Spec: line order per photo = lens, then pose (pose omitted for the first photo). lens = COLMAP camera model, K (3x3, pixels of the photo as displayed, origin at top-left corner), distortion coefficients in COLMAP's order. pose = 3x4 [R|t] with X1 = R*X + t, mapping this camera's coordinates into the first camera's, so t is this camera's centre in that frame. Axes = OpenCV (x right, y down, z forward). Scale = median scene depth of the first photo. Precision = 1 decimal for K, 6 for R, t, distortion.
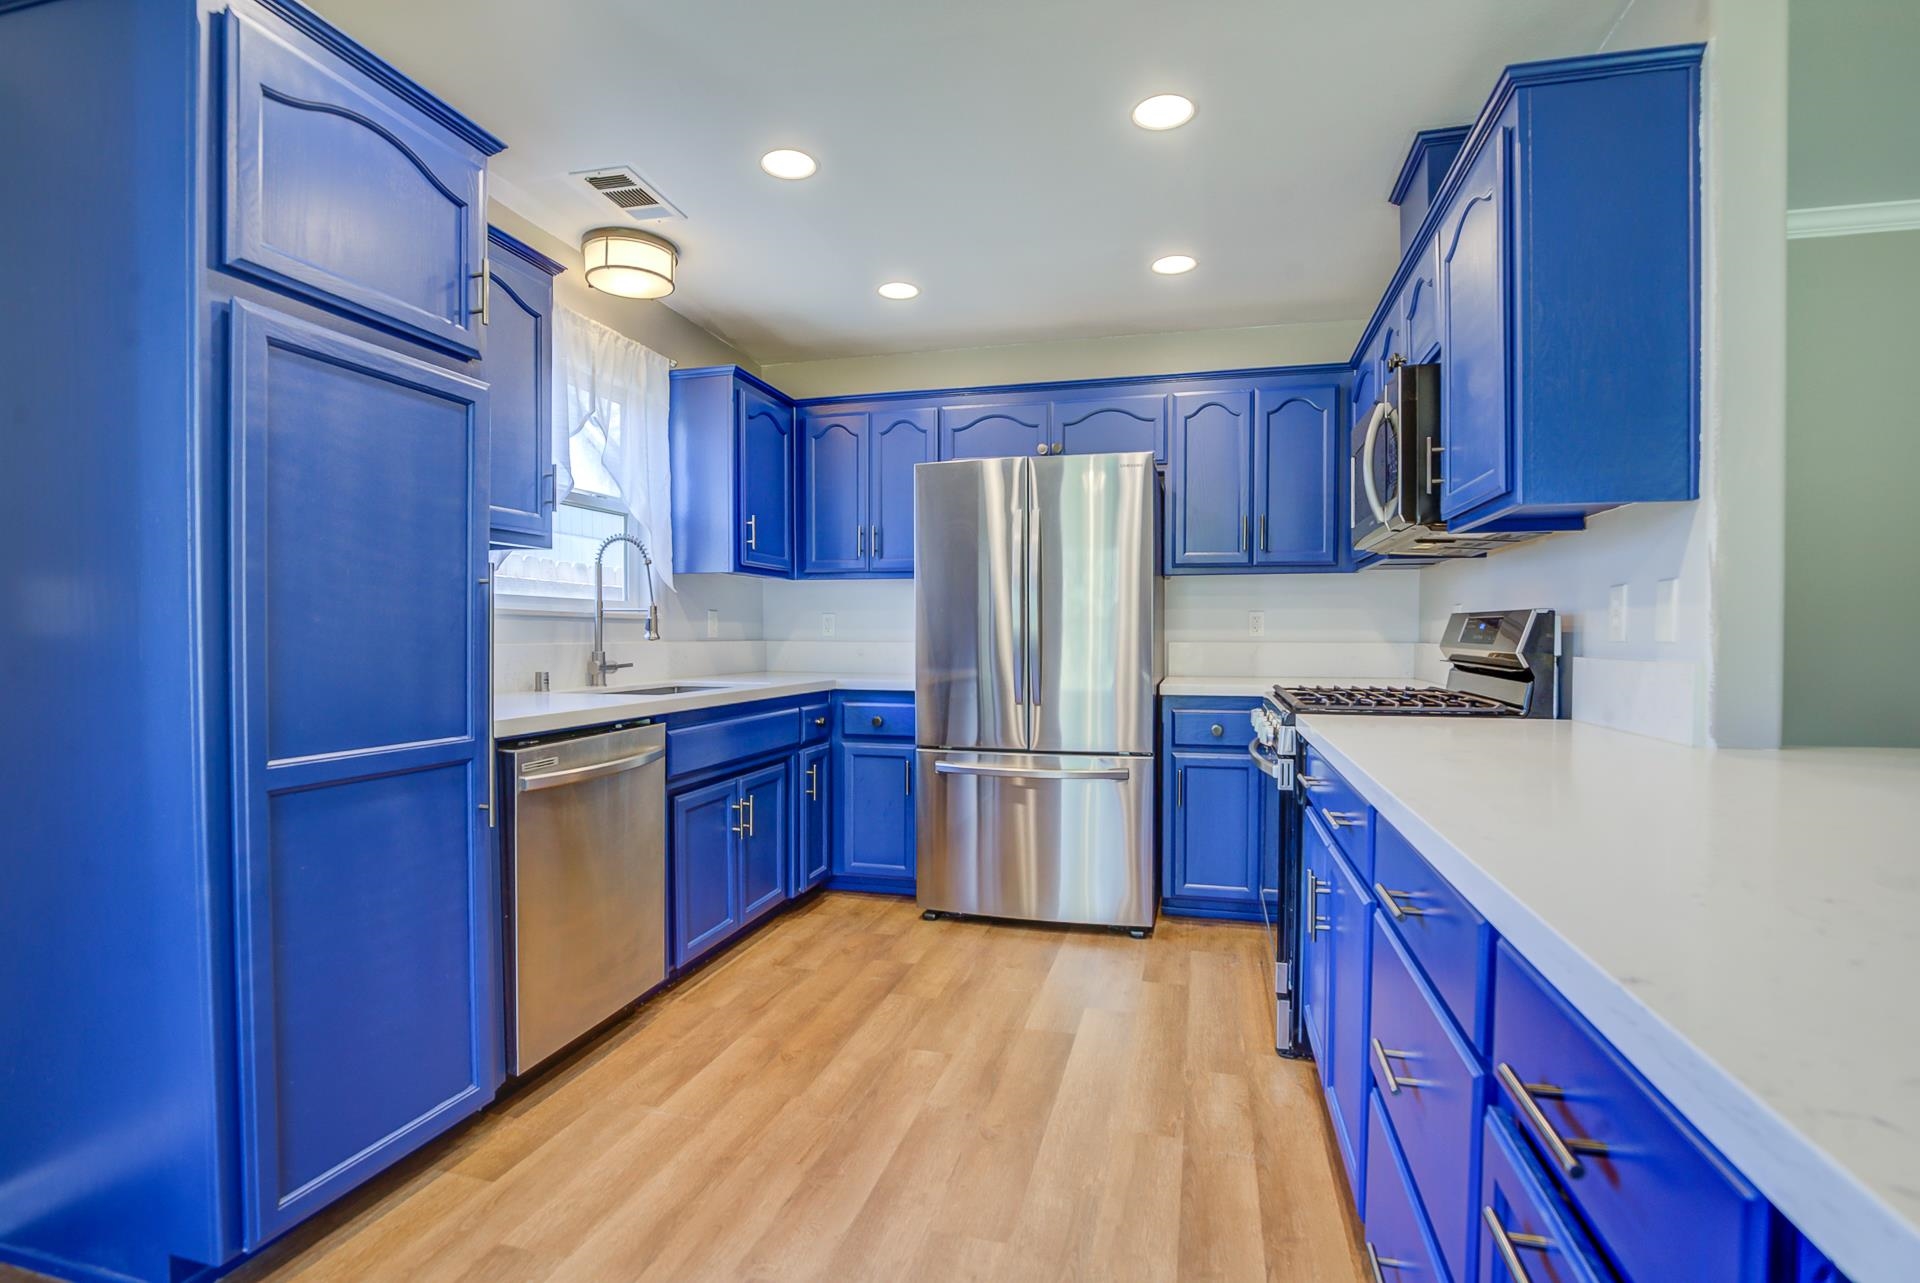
lens RADIAL K [[925.5, 0, 994.0], [0, 925.5, 664.8], [0, 0, 1]] dist [-0.028699, 0.000671]
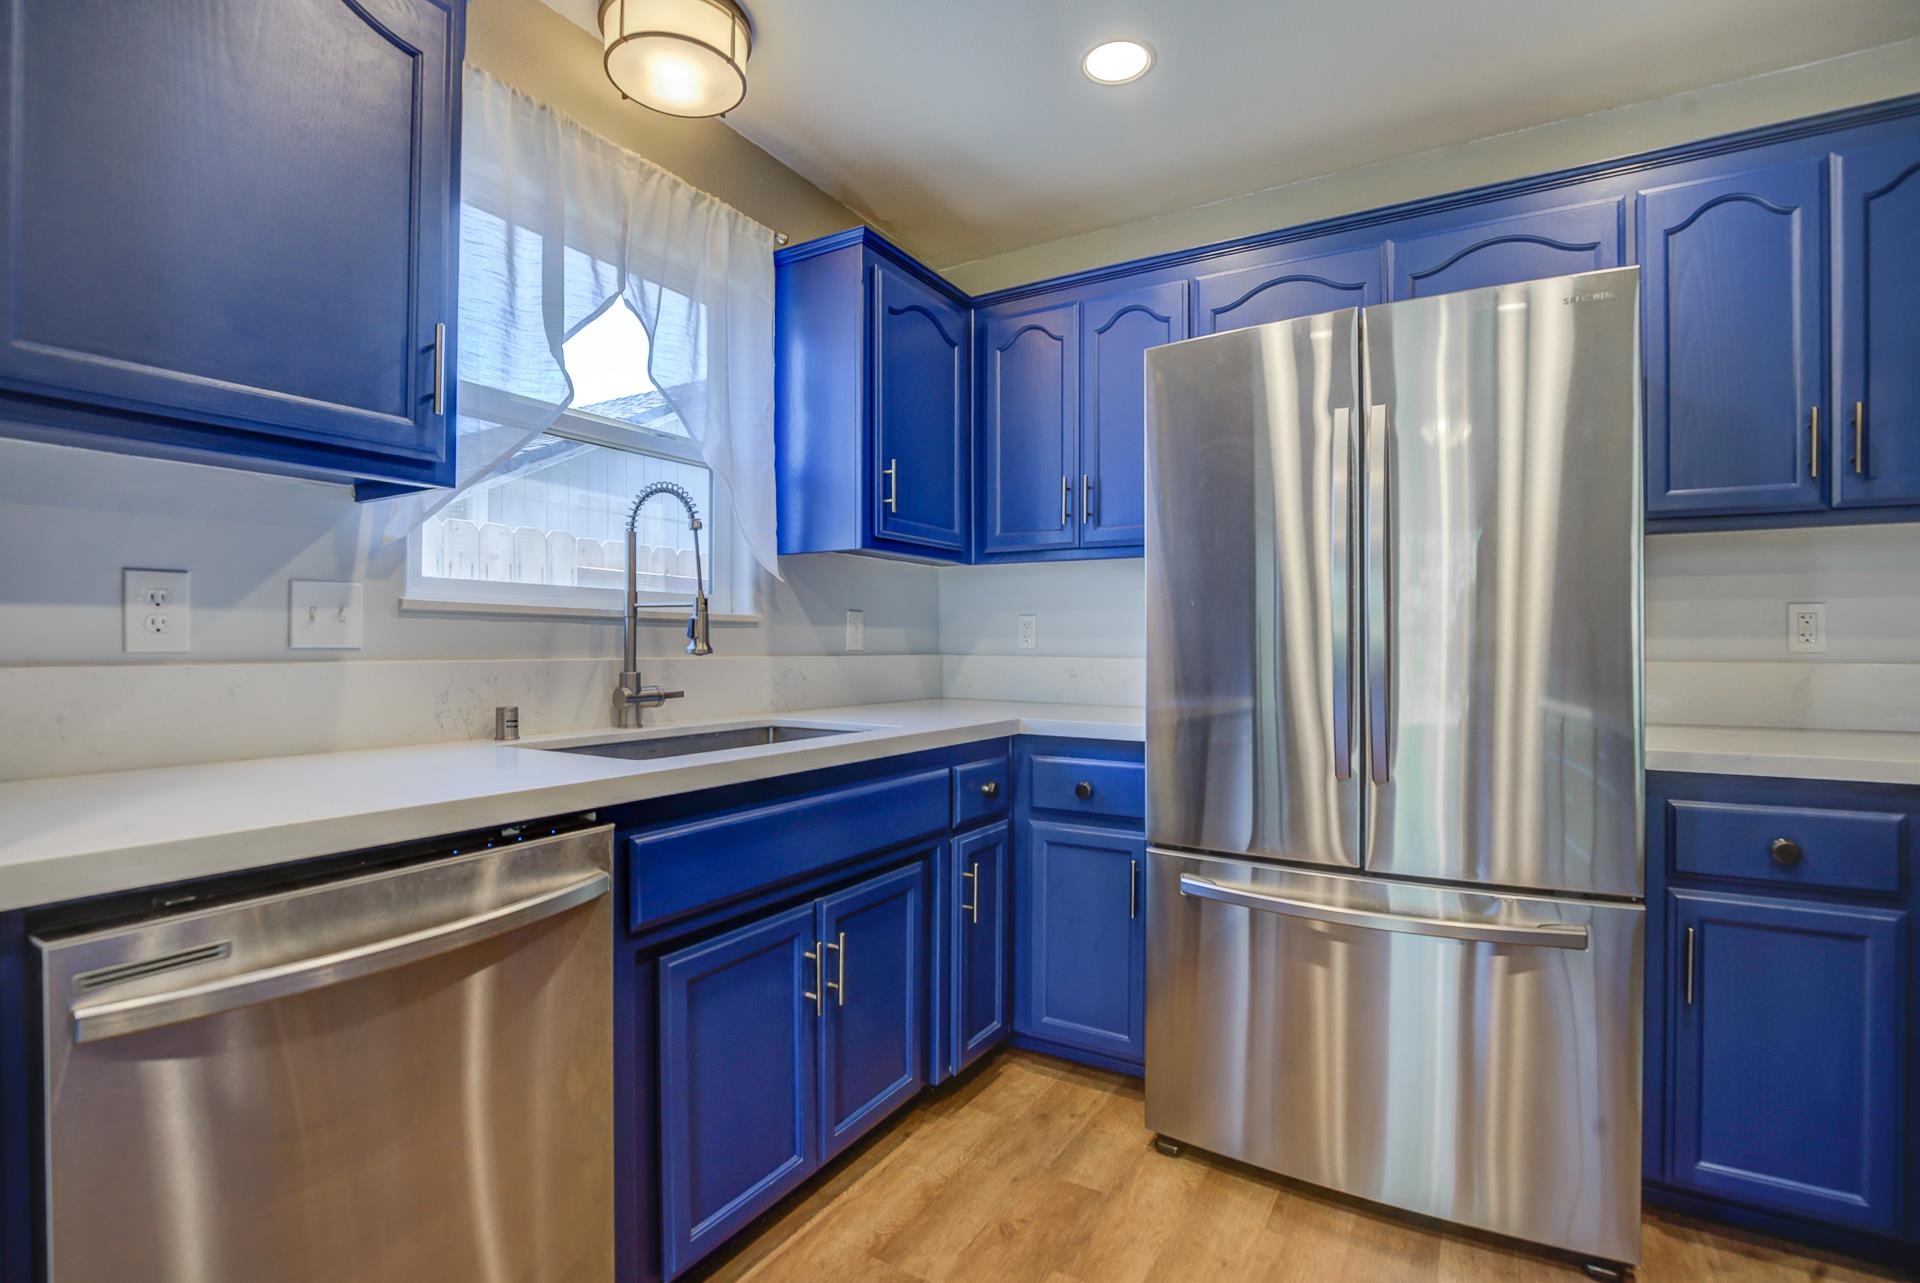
lens RADIAL K [[922.5, 0, 969.3], [0, 922.5, 642.5], [0, 0, 1]] dist [-0.016931, 0.000377]
pose [[0.953573, 0.000858, -0.301159, -0.018017], [-0.011389, 0.999383, -0.033214, -0.015134], [0.300945, 0.035102, 0.952995, 0.427685]]
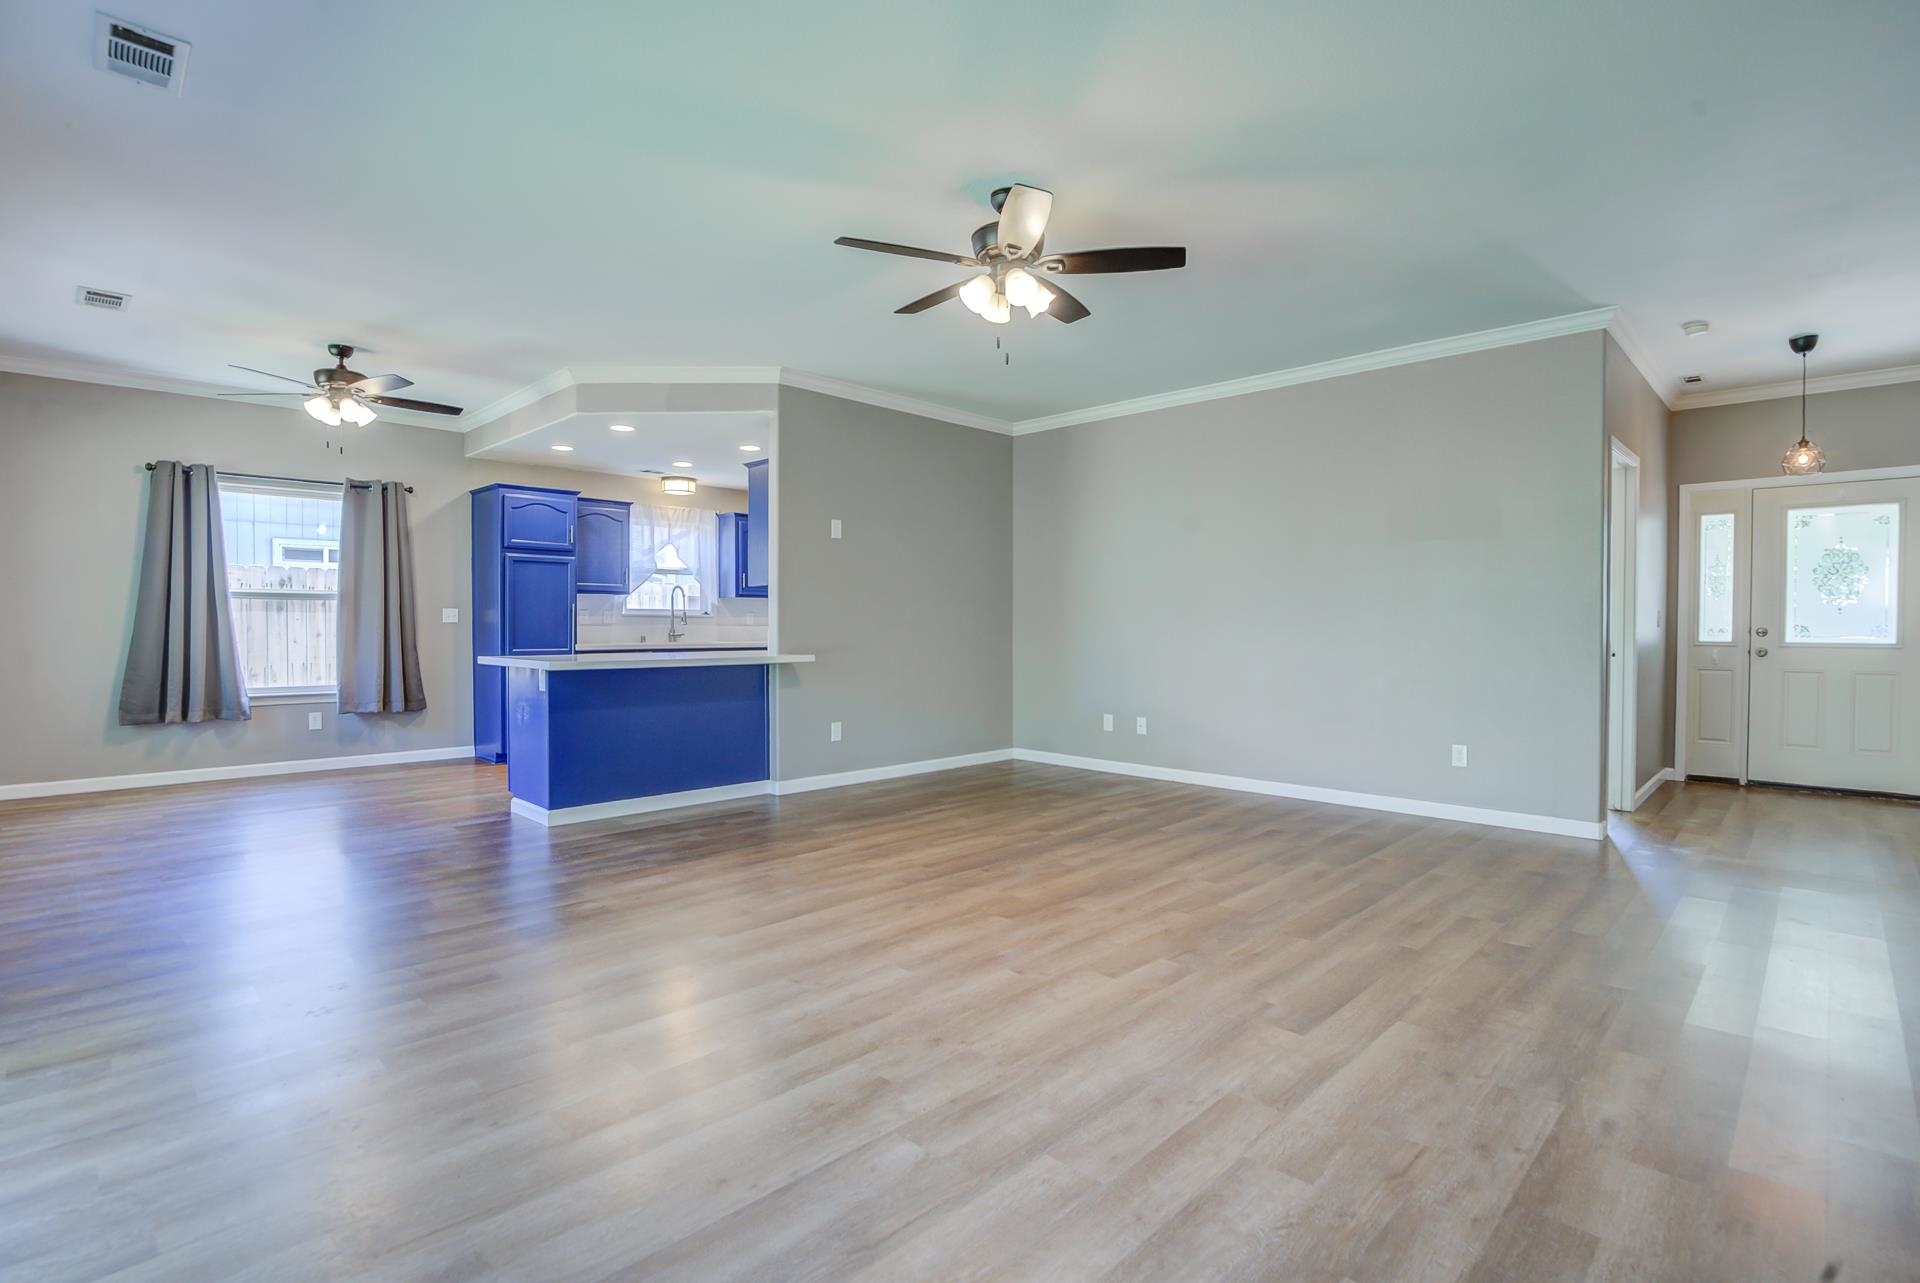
lens RADIAL K [[905.5, 0, 895.3], [0, 905.5, 641.6], [0, 0, 1]] dist [-0.042245, 0.012052]
pose [[0.826820, 0.015654, -0.562249, 1.419589], [-0.023332, 0.999707, -0.006477, 0.020803], [0.561982, 0.018474, 0.826943, -0.717157]]
